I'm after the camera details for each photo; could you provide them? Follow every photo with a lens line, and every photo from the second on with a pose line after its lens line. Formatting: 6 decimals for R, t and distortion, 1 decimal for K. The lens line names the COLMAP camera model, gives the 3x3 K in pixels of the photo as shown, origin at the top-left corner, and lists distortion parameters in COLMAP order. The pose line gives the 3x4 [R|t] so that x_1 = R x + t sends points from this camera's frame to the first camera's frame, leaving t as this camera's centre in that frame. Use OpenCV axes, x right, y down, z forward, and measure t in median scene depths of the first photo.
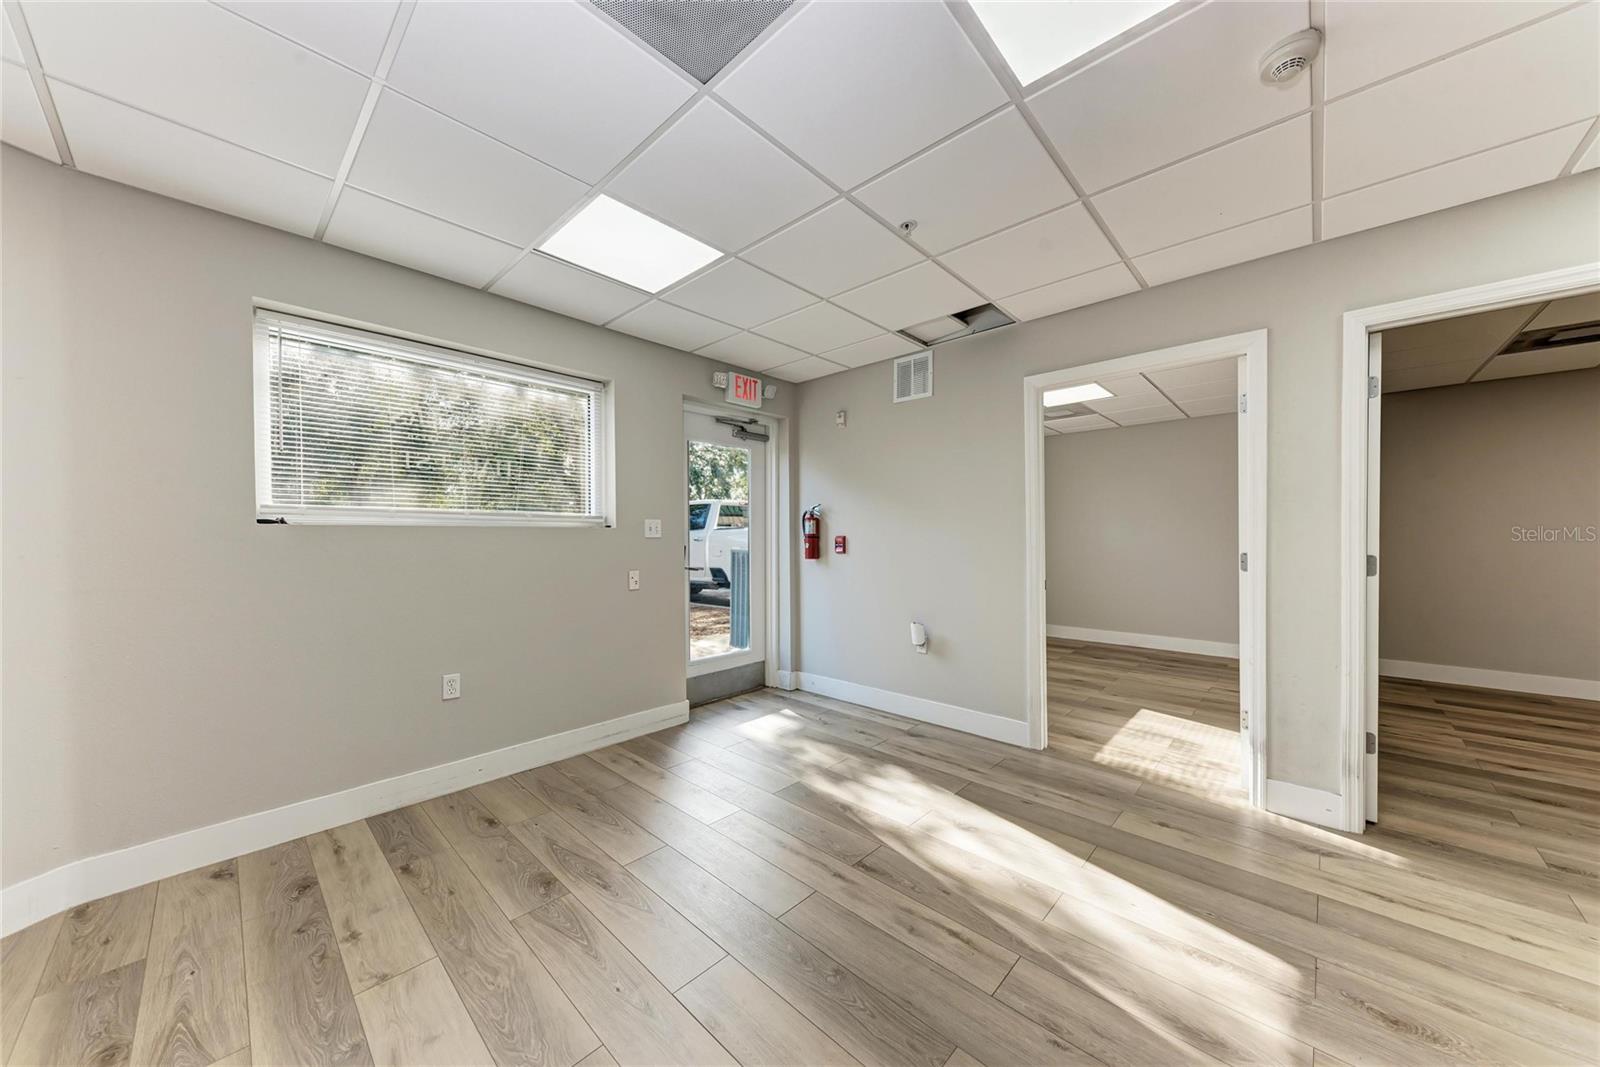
lens RADIAL K [[550.4, 0, 808.0], [0, 550.4, 540.3], [0, 0, 1]] dist [0.011141, -0.002203]
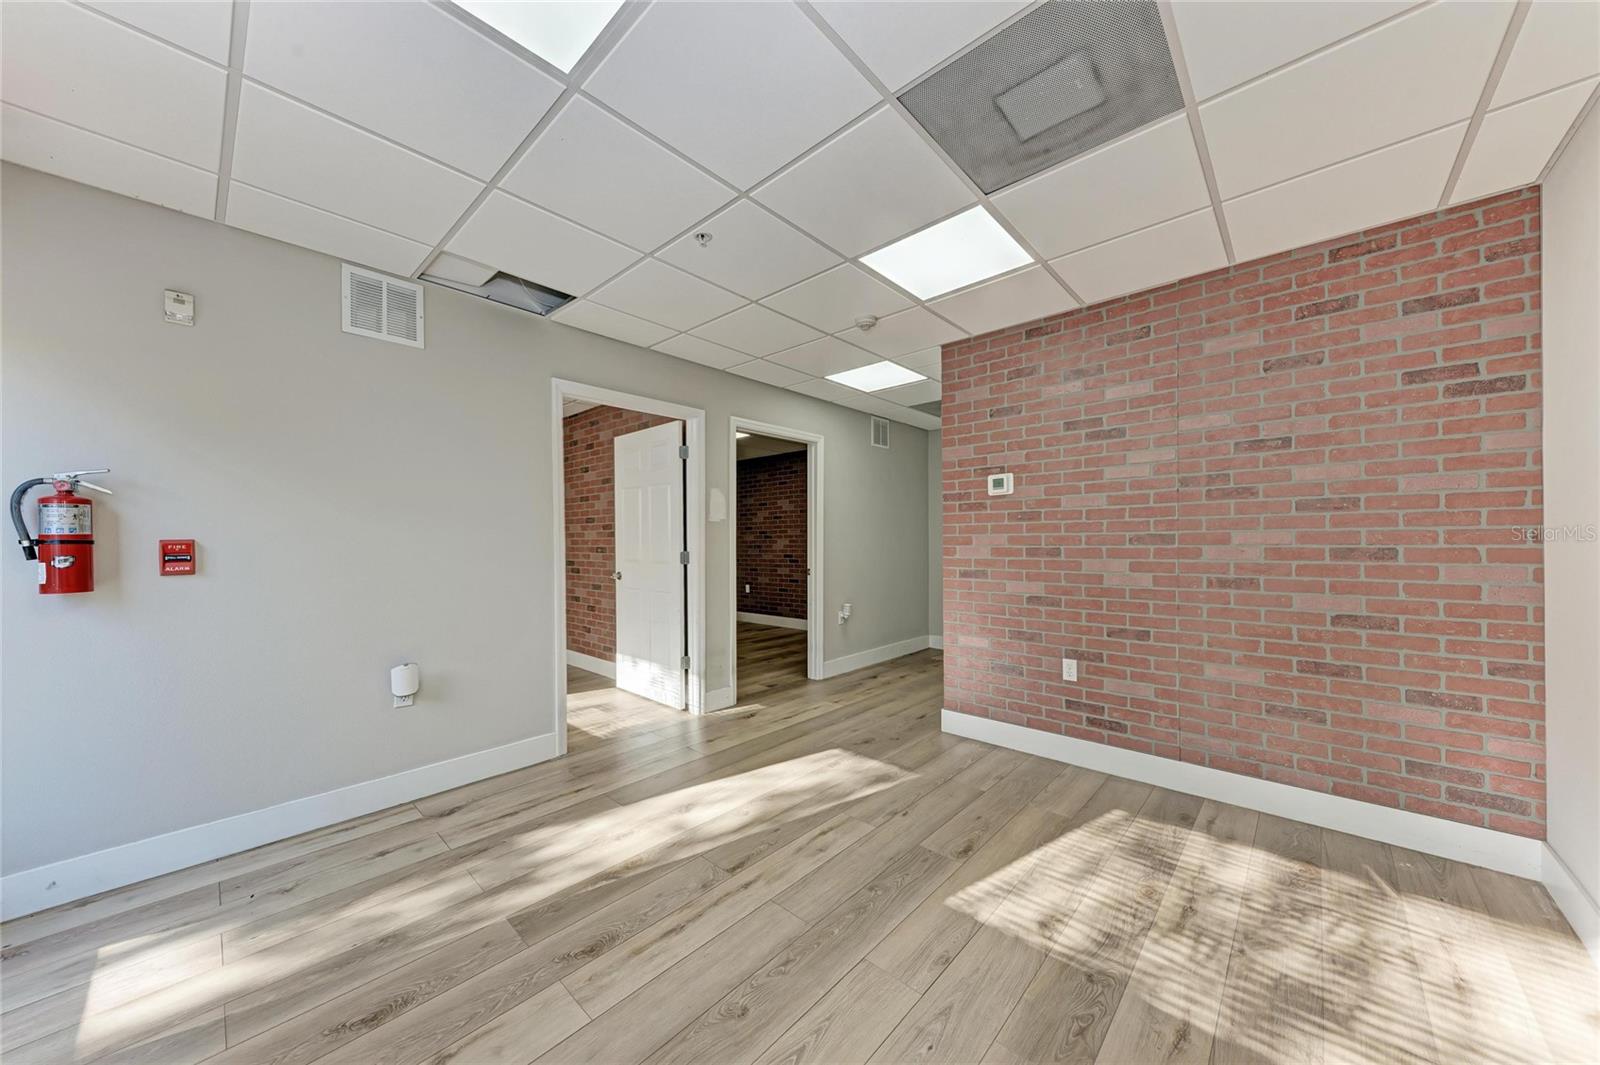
lens RADIAL K [[550.4, 0, 807.9], [0, 550.4, 545.8], [0, 0, 1]] dist [0.011141, -0.002203]
pose [[-0.016838, -0.003713, 0.999851, -0.446582], [0.015194, 0.999877, 0.003969, 0.003779], [-0.999743, 0.015258, -0.016779, 0.432693]]
